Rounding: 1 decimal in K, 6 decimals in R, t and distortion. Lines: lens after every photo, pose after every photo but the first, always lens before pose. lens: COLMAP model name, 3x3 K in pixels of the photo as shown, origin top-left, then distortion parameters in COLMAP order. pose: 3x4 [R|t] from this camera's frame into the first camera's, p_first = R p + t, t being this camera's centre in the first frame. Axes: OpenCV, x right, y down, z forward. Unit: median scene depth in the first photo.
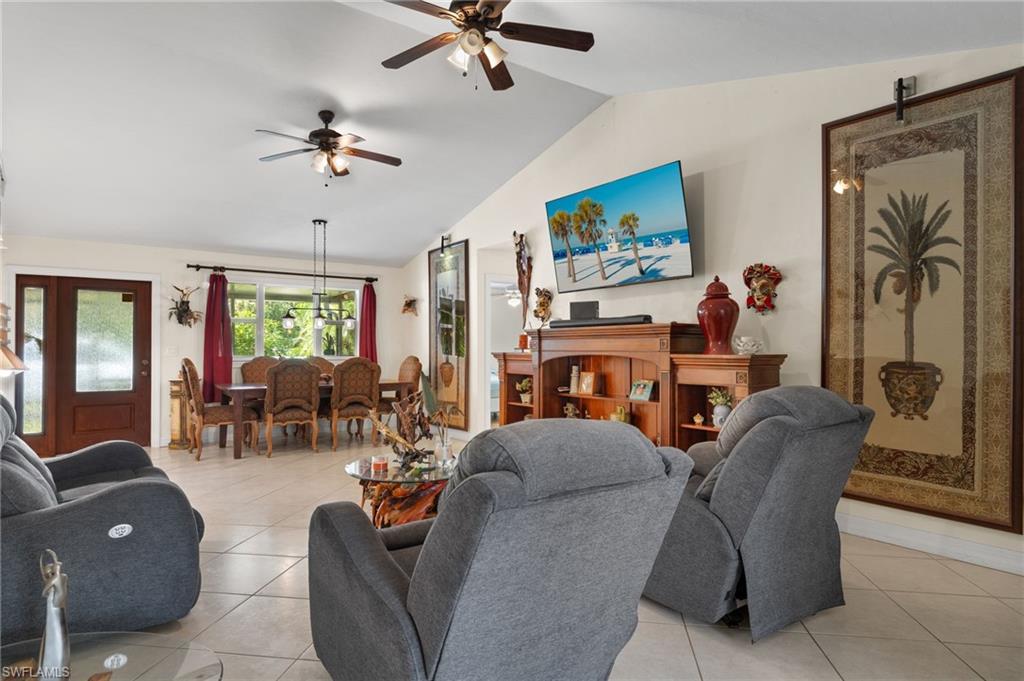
lens RADIAL K [[567.8, 0, 509.8], [0, 567.8, 338.8], [0, 0, 1]] dist [0.023513, 0.000670]
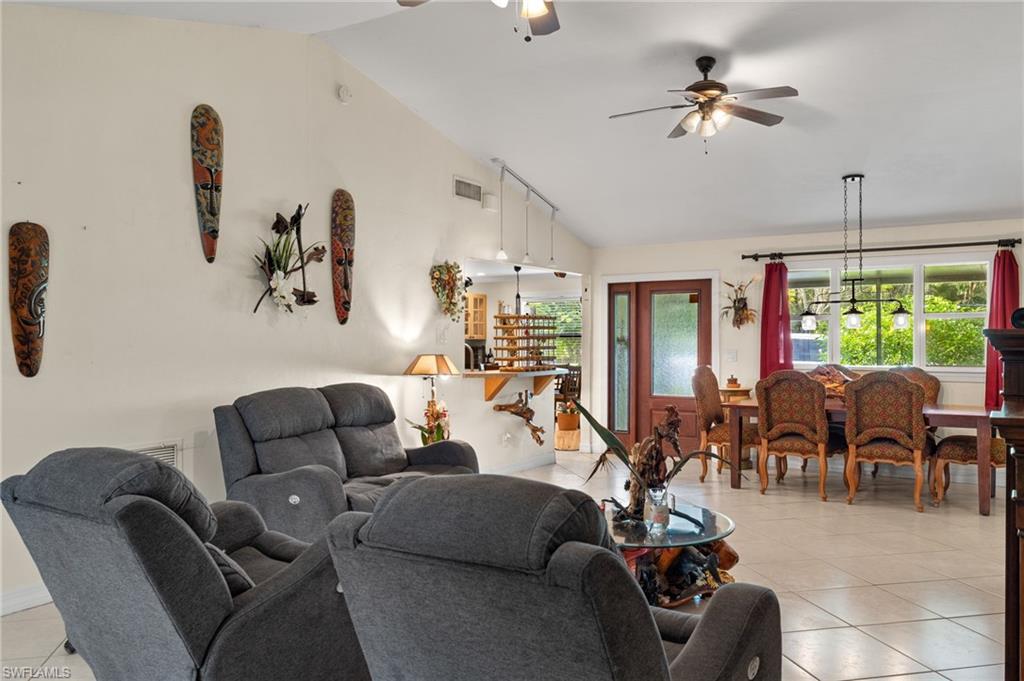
lens RADIAL K [[823.7, 0, 506.2], [0, 823.7, 341.1], [0, 0, 1]] dist [0.008700, -0.002460]
pose [[0.368194, -0.000214, -0.929749, 0.459486], [0.006550, 0.999976, 0.002364, -0.007700], [0.929726, -0.006960, 0.368187, 0.230006]]
